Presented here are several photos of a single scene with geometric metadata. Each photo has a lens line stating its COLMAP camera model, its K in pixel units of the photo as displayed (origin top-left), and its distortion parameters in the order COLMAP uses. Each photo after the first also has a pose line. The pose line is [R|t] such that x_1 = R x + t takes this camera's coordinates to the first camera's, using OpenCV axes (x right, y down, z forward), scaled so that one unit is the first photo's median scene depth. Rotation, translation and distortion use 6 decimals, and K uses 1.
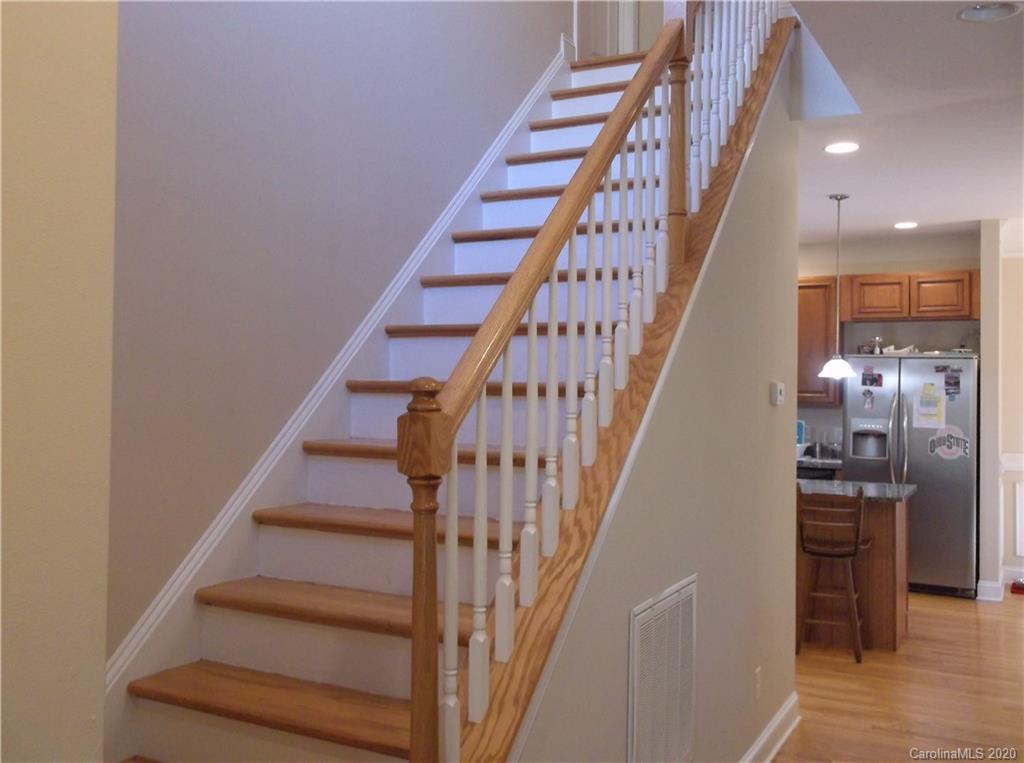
lens RADIAL K [[1015.8, 0, 507.2], [0, 1015.8, 362.6], [0, 0, 1]] dist [0.009429, -0.013033]
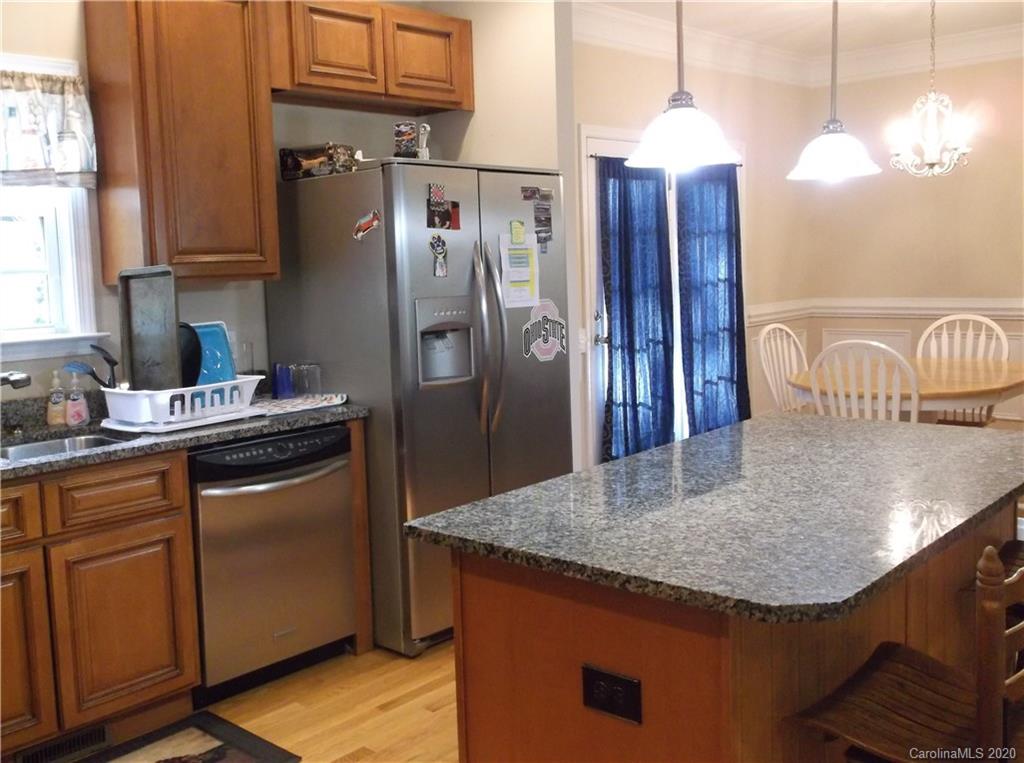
lens RADIAL K [[1015.8, 0, 507.2], [0, 1015.8, 362.6], [0, 0, 1]] dist [0.009429, -0.013033]
pose [[0.247687, -0.120558, 0.961310, -0.093300], [0.020756, 0.992660, 0.119141, 0.030146], [-0.968618, -0.009557, 0.248371, 0.878161]]
